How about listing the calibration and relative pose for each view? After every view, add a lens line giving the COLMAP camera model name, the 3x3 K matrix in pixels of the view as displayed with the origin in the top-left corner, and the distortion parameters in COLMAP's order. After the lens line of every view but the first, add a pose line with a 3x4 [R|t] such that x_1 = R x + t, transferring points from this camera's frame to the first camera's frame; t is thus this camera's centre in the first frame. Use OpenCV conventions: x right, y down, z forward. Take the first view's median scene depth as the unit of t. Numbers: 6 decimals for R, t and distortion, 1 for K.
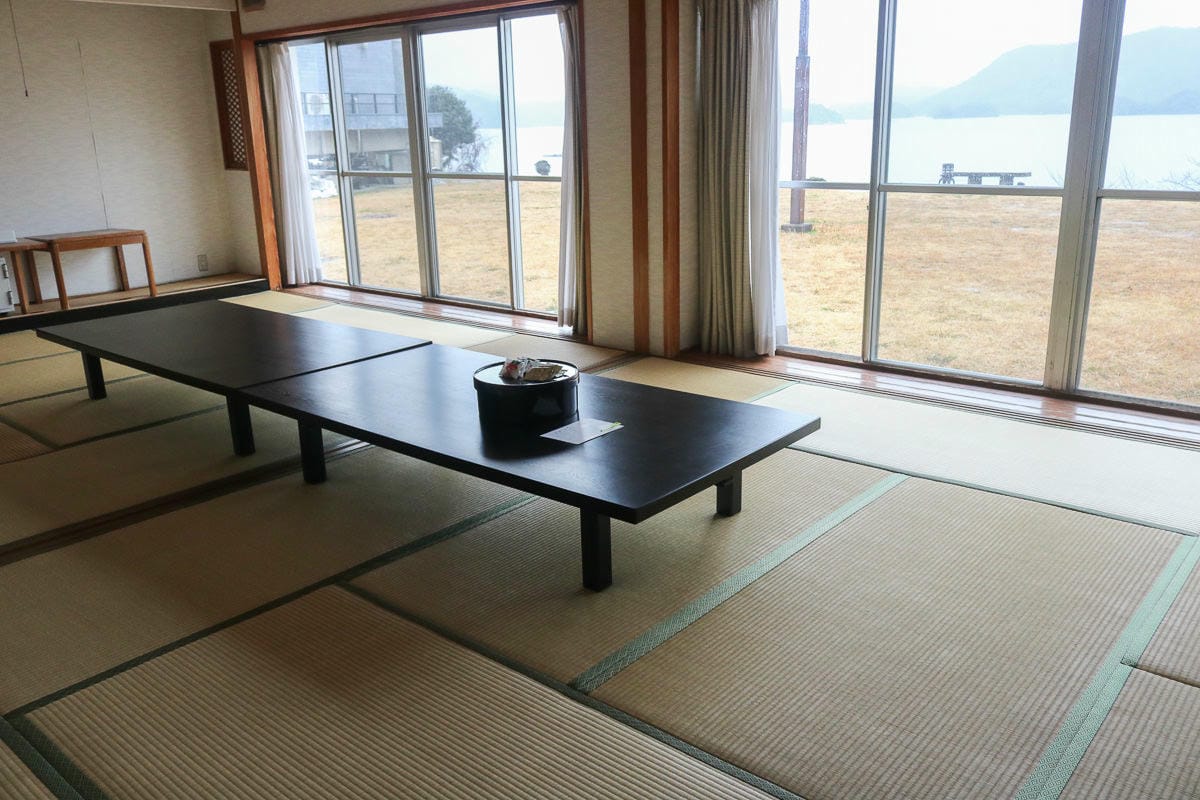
lens RADIAL K [[970.2, 0, 604.5], [0, 970.2, 397.1], [0, 0, 1]] dist [0.000012, -0.001464]
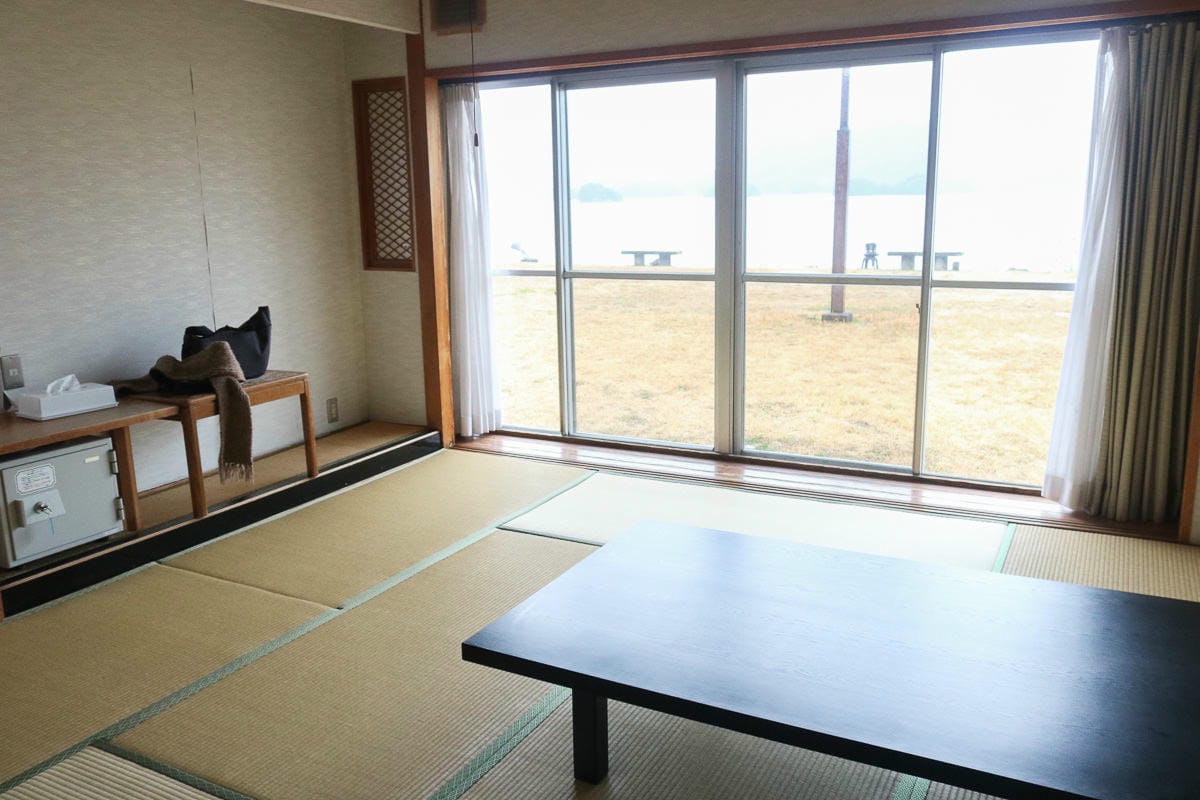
lens RADIAL K [[970.2, 0, 593.6], [0, 970.2, 397.7], [0, 0, 1]] dist [0.000012, -0.001464]
pose [[0.976206, -0.038683, 0.213366, -0.406476], [0.054630, 0.996095, -0.069353, -0.098285], [-0.209850, 0.079359, 0.974508, 0.347205]]
